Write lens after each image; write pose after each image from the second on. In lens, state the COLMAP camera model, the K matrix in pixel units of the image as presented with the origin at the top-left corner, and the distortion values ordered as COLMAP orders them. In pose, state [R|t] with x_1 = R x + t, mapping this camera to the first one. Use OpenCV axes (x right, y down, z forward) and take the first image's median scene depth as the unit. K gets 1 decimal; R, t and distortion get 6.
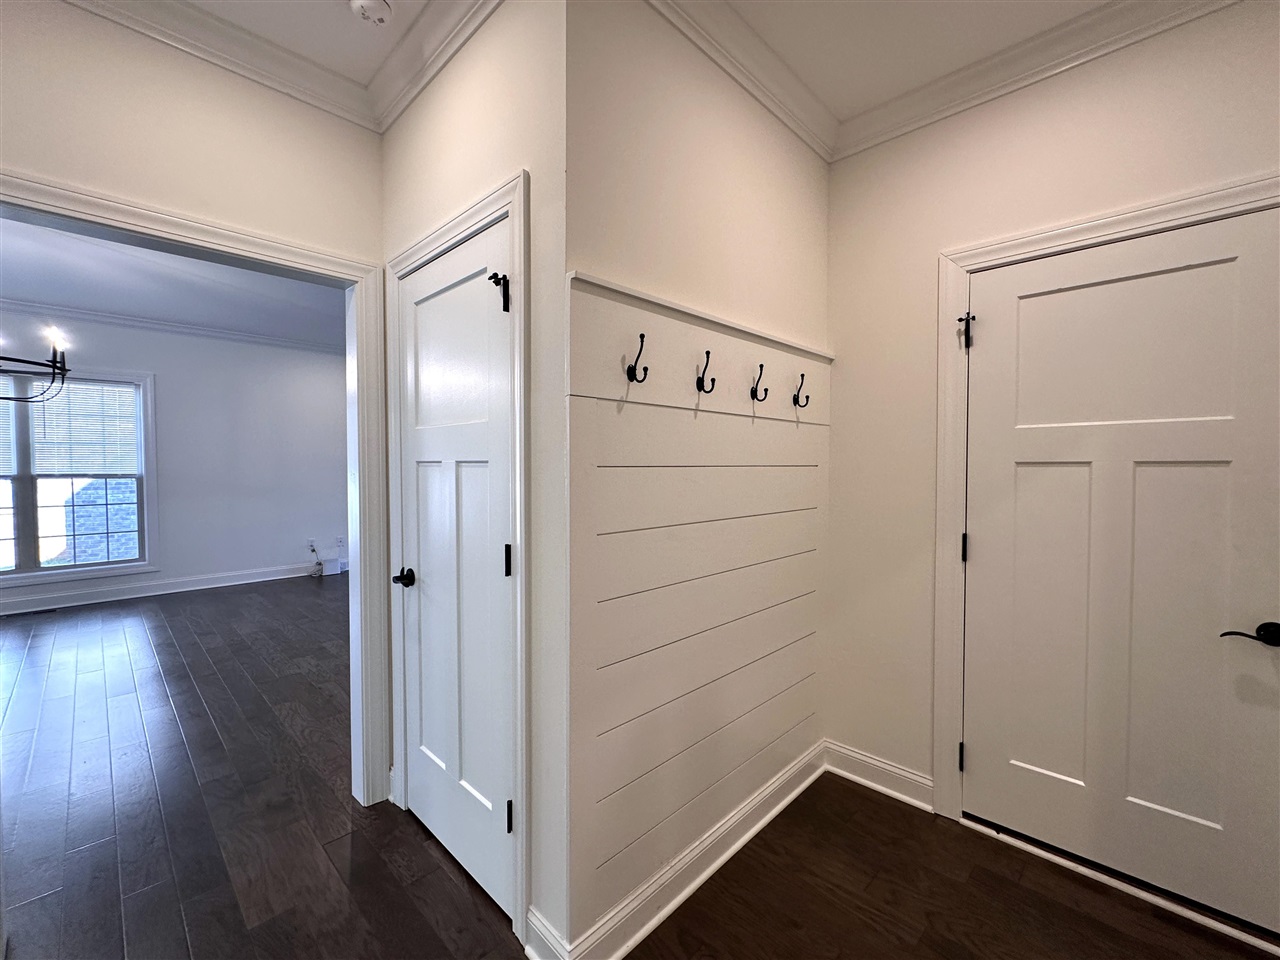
lens RADIAL K [[537.3, 0, 640.0], [0, 537.3, 480.0], [0, 0, 1]] dist [-0.002732, 0.000179]
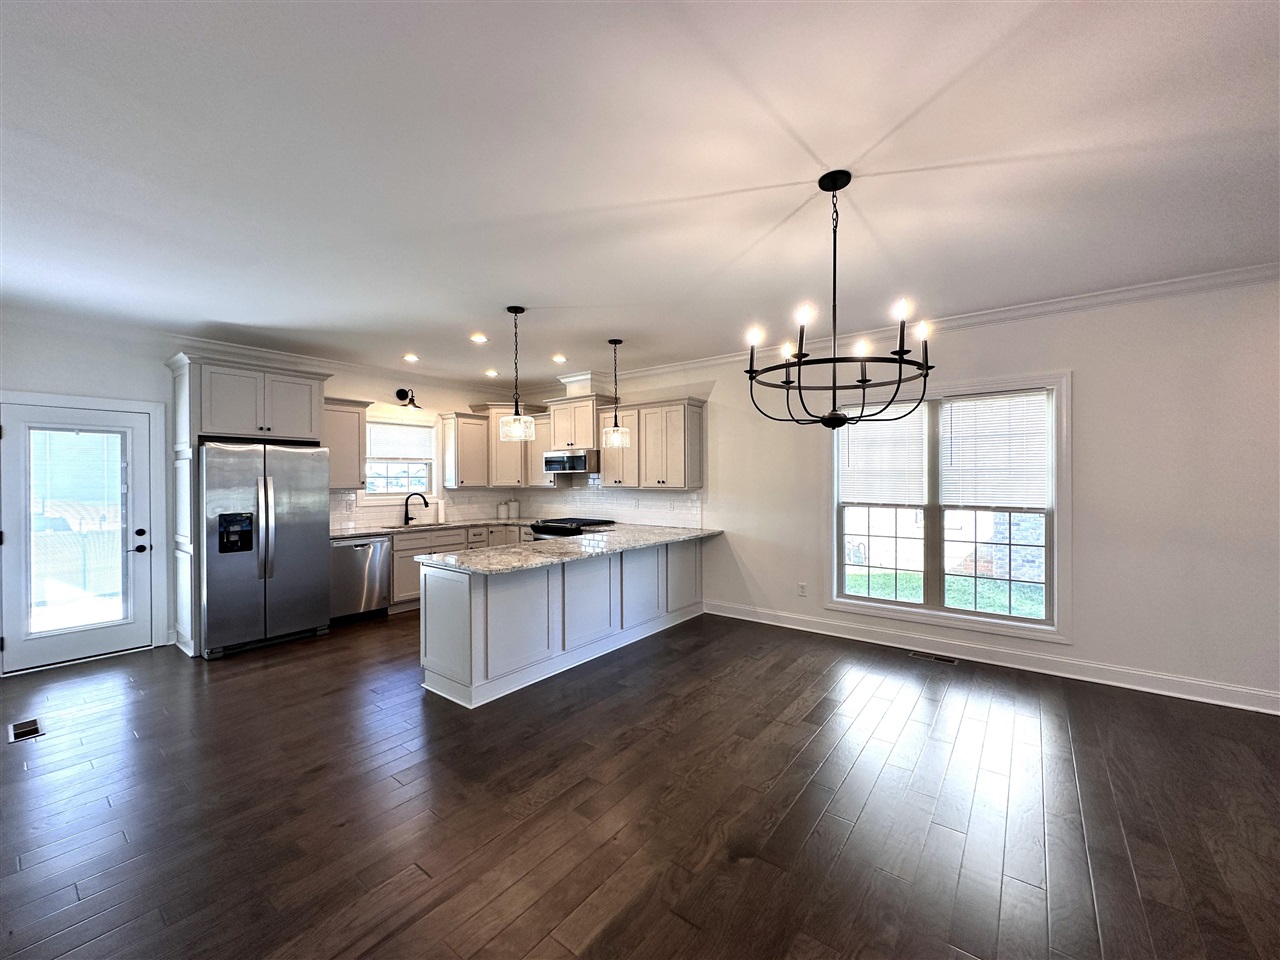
lens RADIAL K [[508.1, 0, 640.0], [0, 508.1, 480.0], [0, 0, 1]] dist [-0.002133, 0.000663]
pose [[0.112707, 0.000668, -0.993628, -0.348983], [-0.029773, 0.999553, -0.002705, -0.038186], [0.993182, 0.029888, 0.112677, 0.417255]]
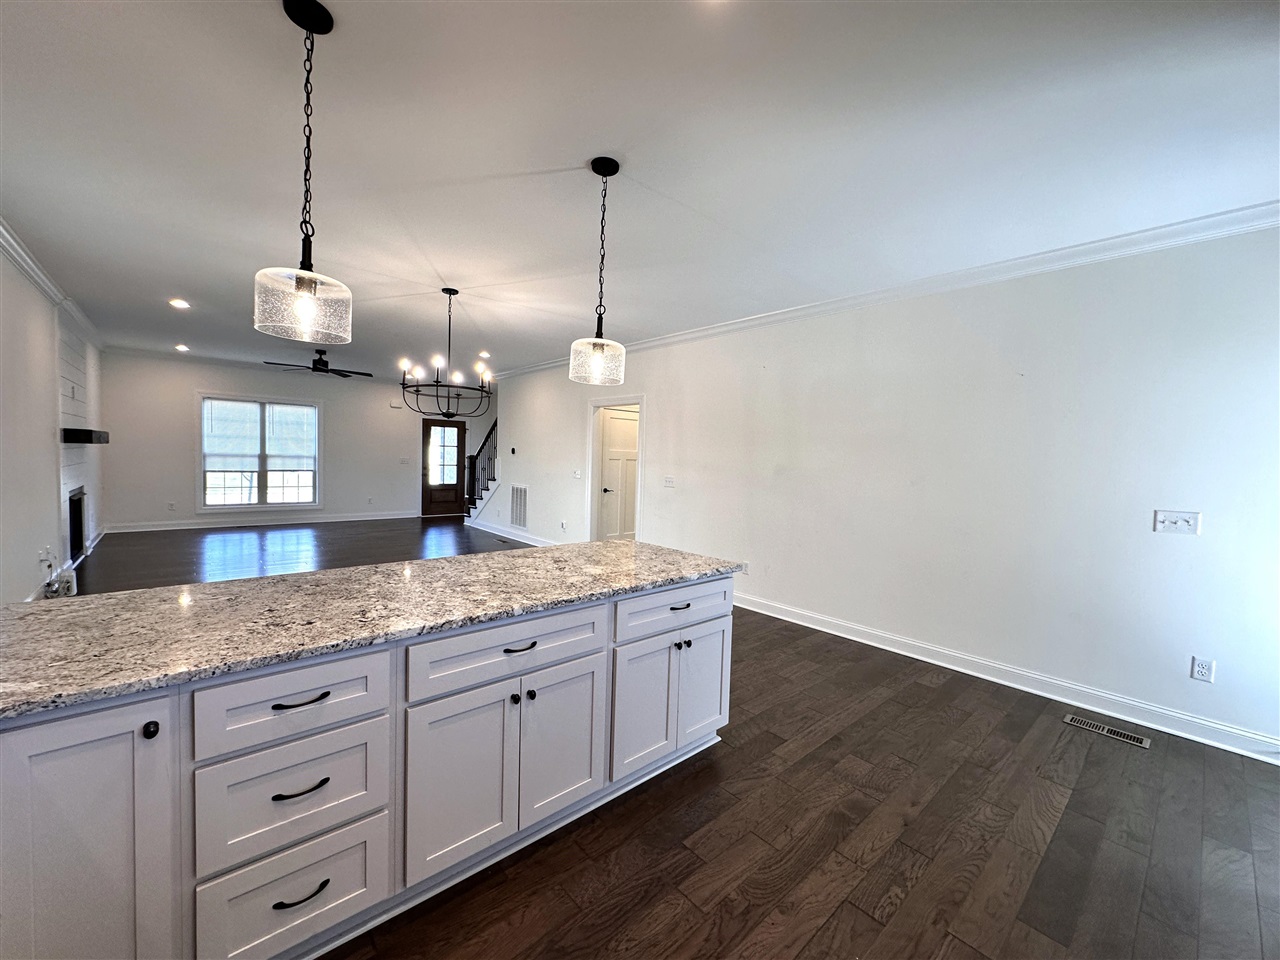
lens RADIAL K [[508.1, 0, 640.0], [0, 508.1, 480.0], [0, 0, 1]] dist [-0.002133, 0.000663]
pose [[0.073920, -0.045804, 0.996212, -1.742882], [0.000576, 0.998946, 0.045887, -0.022927], [-0.997264, -0.002818, 0.073868, 0.223439]]
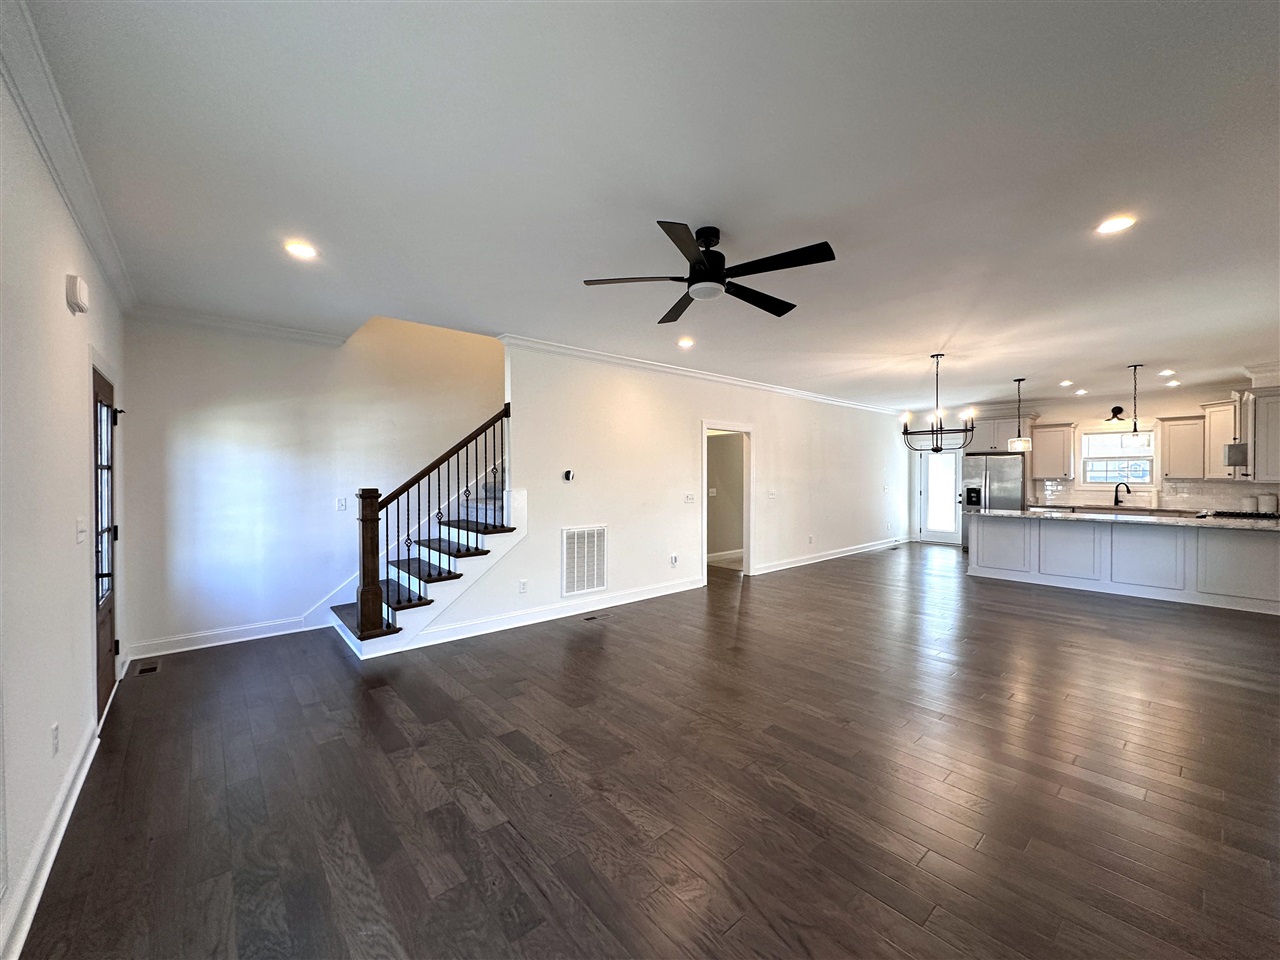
lens RADIAL K [[508.1, 0, 640.0], [0, 508.1, 480.0], [0, 0, 1]] dist [-0.002133, 0.000663]
pose [[-0.996177, -0.002133, 0.087336, -0.195734], [0.001830, 0.998973, 0.045271, -0.085037], [-0.087343, 0.045258, -0.995150, 1.958577]]
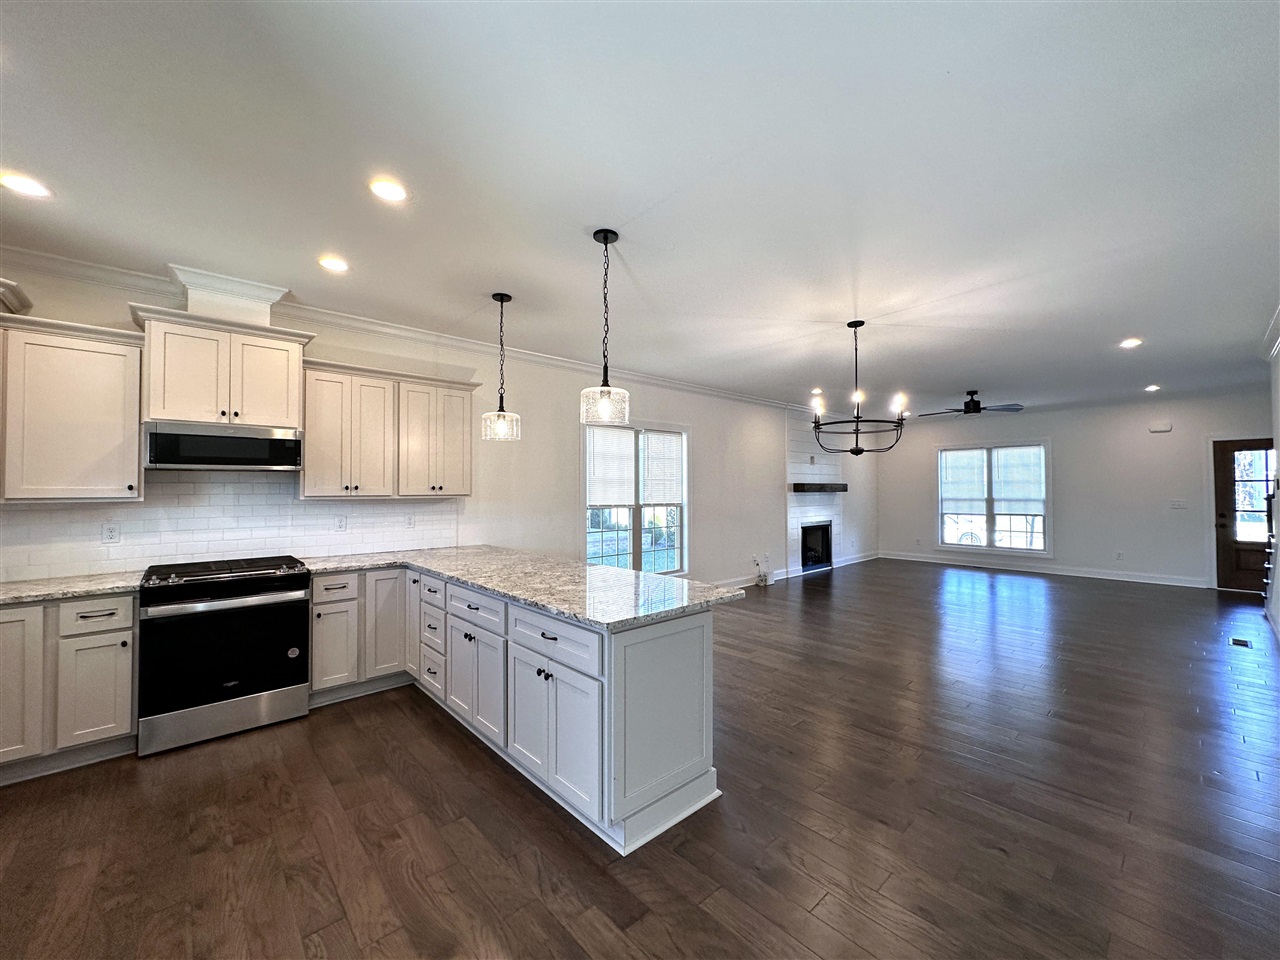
lens RADIAL K [[508.1, 0, 640.0], [0, 508.1, 480.0], [0, 0, 1]] dist [-0.002133, 0.000663]
pose [[0.997849, -0.006832, -0.065190, -1.139411], [0.003438, 0.998640, -0.052029, -0.004680], [0.065457, 0.051693, 0.996516, -0.272535]]
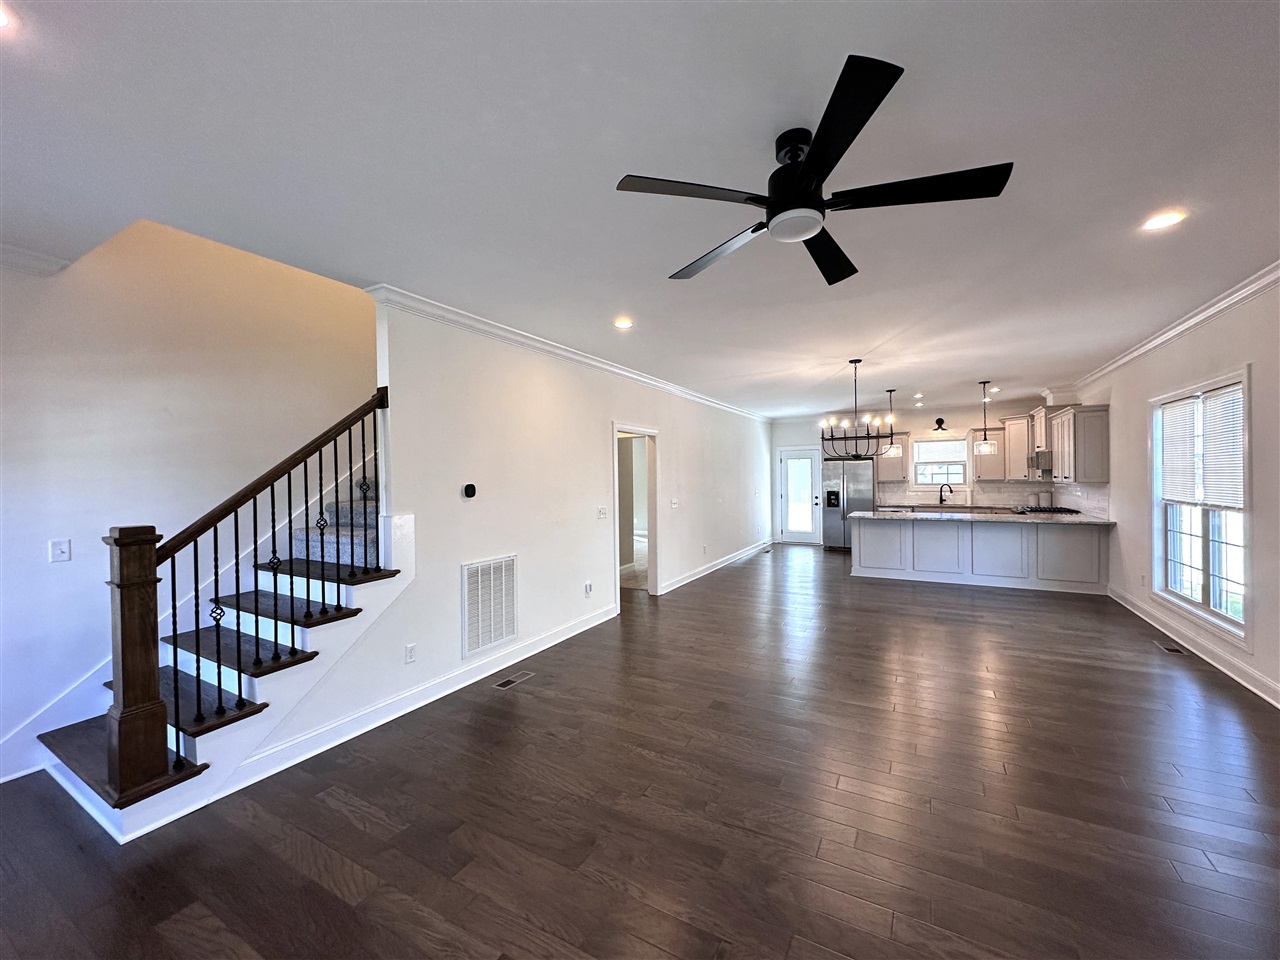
lens RADIAL K [[508.1, 0, 640.0], [0, 508.1, 480.0], [0, 0, 1]] dist [-0.002133, 0.000663]
pose [[-0.967296, 0.013424, -0.253295, 0.006739], [0.003703, 0.999240, 0.038813, -0.093246], [0.253624, 0.036605, -0.966610, 1.711212]]
